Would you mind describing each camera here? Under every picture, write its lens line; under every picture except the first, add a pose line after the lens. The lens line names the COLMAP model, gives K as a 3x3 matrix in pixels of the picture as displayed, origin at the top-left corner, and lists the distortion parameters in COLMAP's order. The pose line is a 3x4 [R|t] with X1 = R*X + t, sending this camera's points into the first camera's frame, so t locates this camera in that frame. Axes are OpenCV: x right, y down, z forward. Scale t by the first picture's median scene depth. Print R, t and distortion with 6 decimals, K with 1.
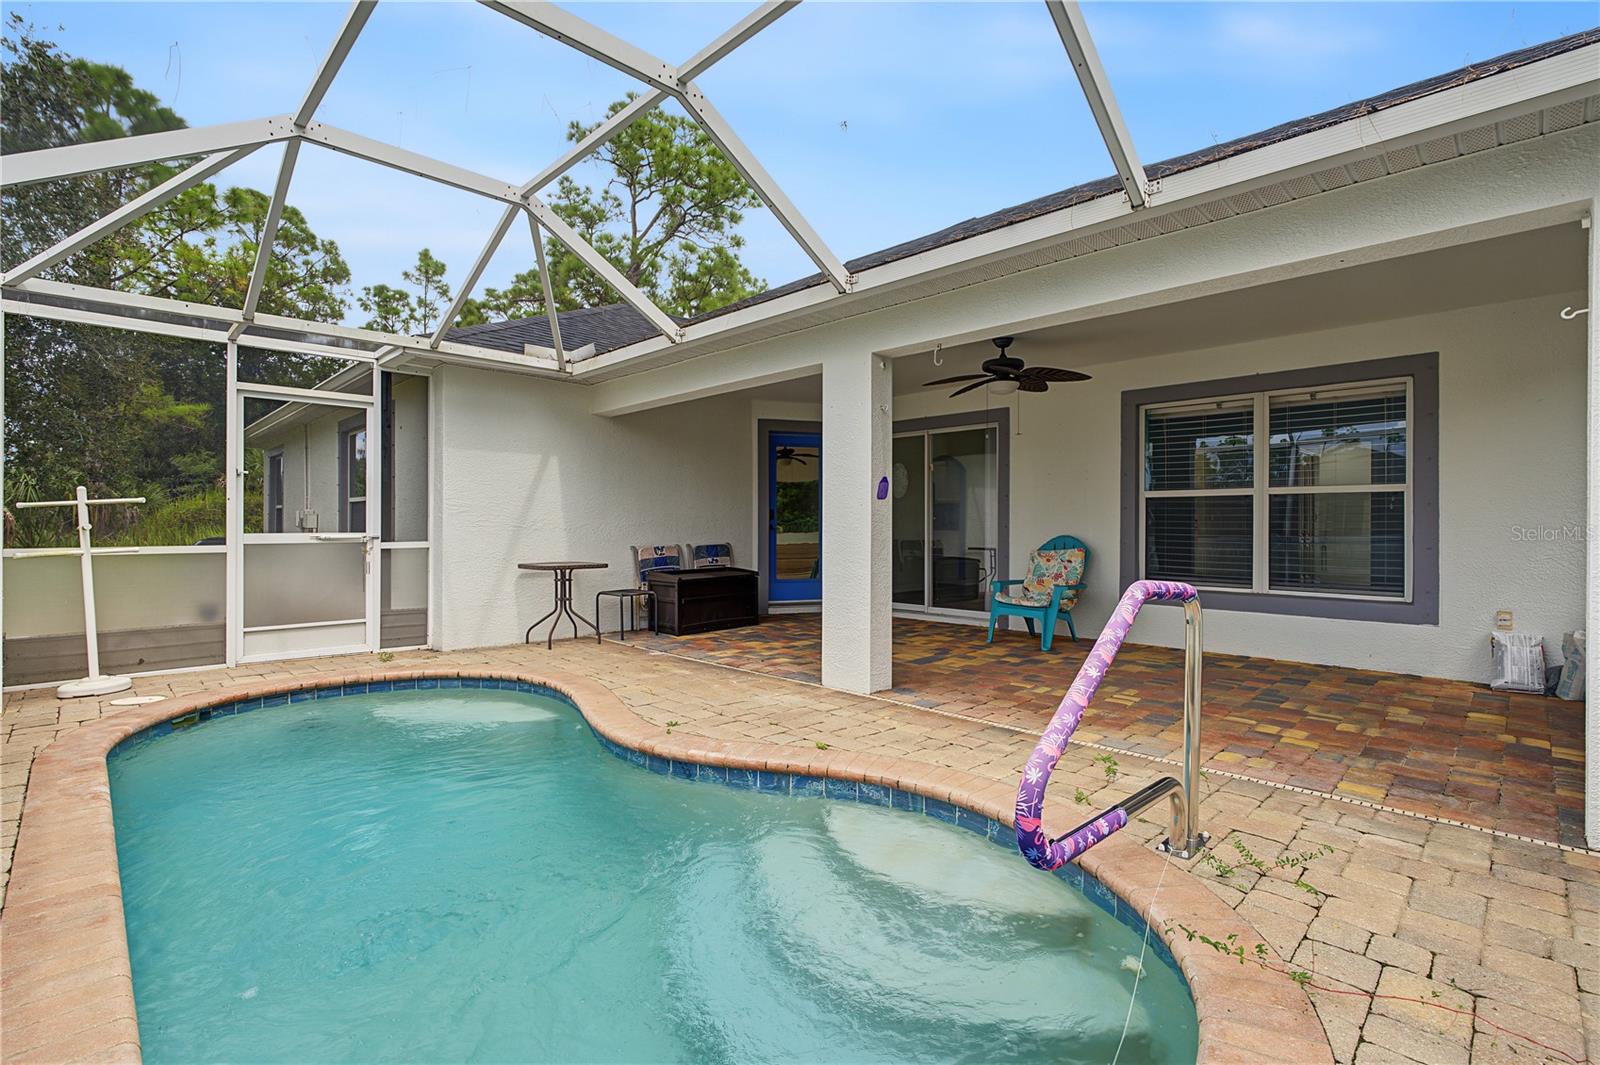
lens RADIAL K [[726.8, 0, 830.5], [0, 726.8, 531.4], [0, 0, 1]] dist [-0.009237, 0.003789]
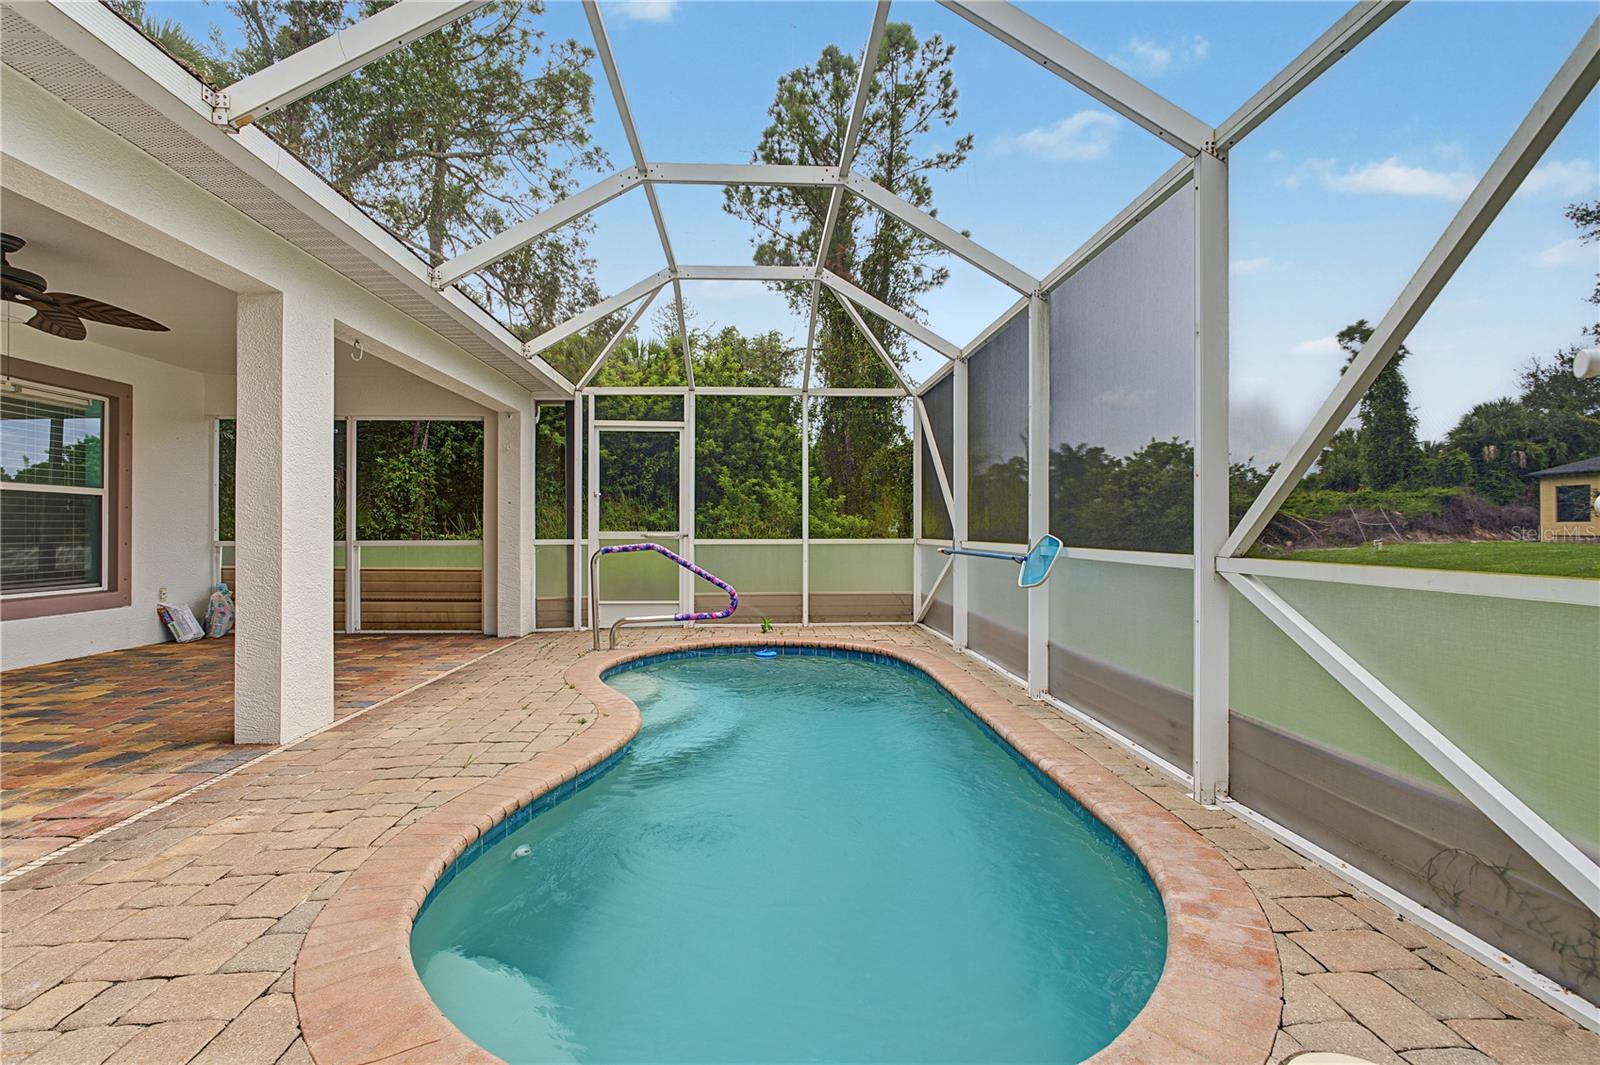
lens RADIAL K [[726.8, 0, 795.9], [0, 726.8, 520.1], [0, 0, 1]] dist [-0.009237, 0.003789]
pose [[-0.740335, 0.012701, 0.672118, -0.720711], [0.008803, 0.999919, -0.009199, 0.004197], [-0.672180, -0.000894, -0.740387, 0.985143]]
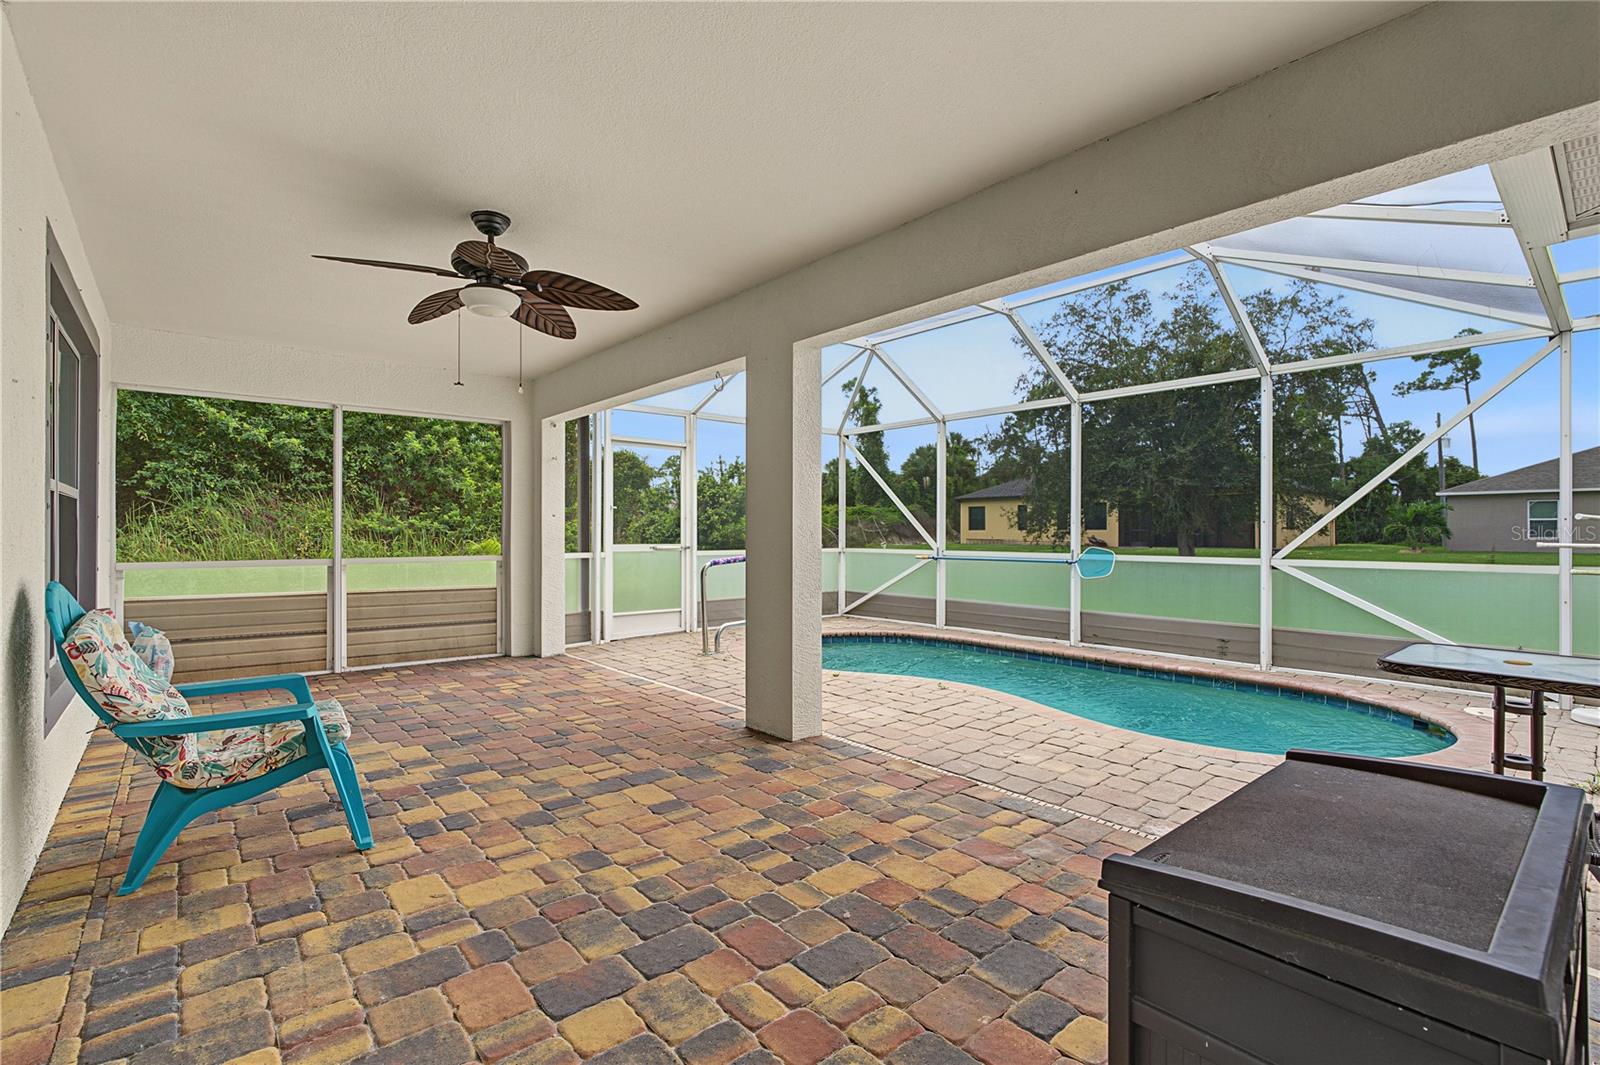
lens RADIAL K [[726.8, 0, 803.3], [0, 726.8, 530.7], [0, 0, 1]] dist [-0.009237, 0.003789]
pose [[-0.997368, 0.000375, 0.072500, -0.038119], [0.000744, 0.999987, 0.005056, -0.019904], [-0.072497, 0.005097, -0.997356, 1.521448]]
